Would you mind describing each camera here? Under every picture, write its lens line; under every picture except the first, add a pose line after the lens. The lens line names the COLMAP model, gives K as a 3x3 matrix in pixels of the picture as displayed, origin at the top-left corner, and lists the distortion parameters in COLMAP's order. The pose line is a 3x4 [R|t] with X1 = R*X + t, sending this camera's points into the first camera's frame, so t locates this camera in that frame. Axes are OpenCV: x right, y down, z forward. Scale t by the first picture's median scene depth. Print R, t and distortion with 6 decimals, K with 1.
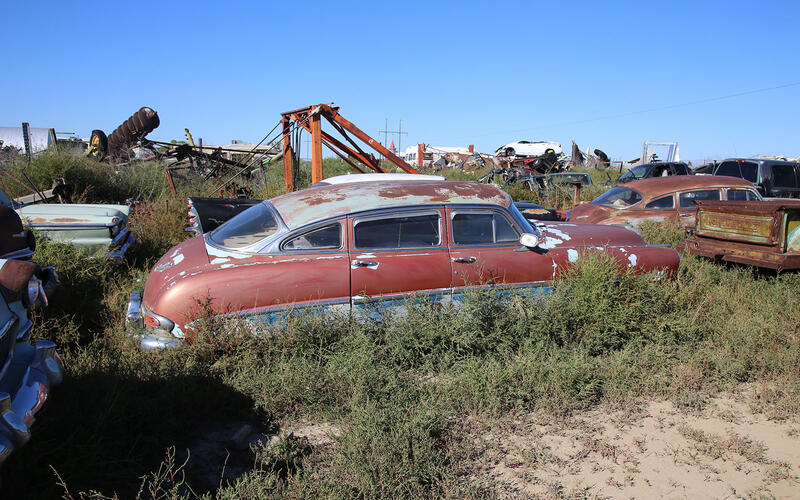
lens RADIAL K [[809.6, 0, 400.0], [0, 809.6, 250.0], [0, 0, 1]] dist [0.007216, 0.016874]
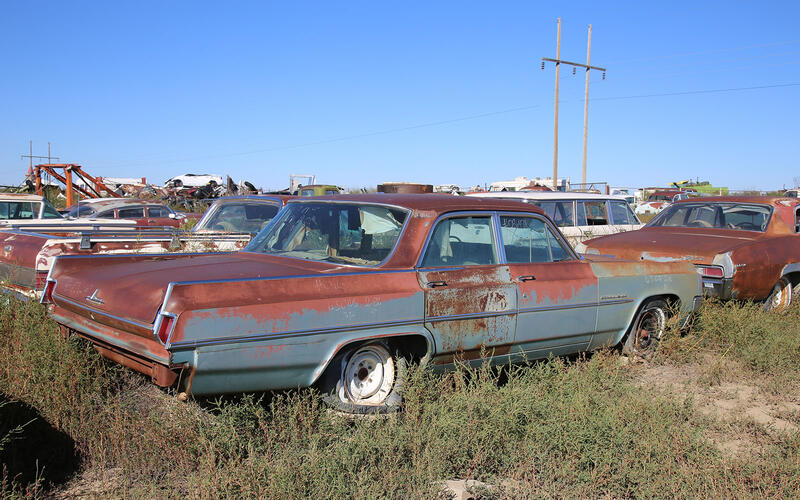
lens RADIAL K [[809.6, 0, 400.0], [0, 809.6, 250.0], [0, 0, 1]] dist [0.007216, 0.016874]
pose [[0.922807, -0.036500, 0.383529, -0.032209], [0.050174, 0.998410, -0.025707, 0.032594], [-0.381980, 0.042966, 0.923171, -0.303469]]
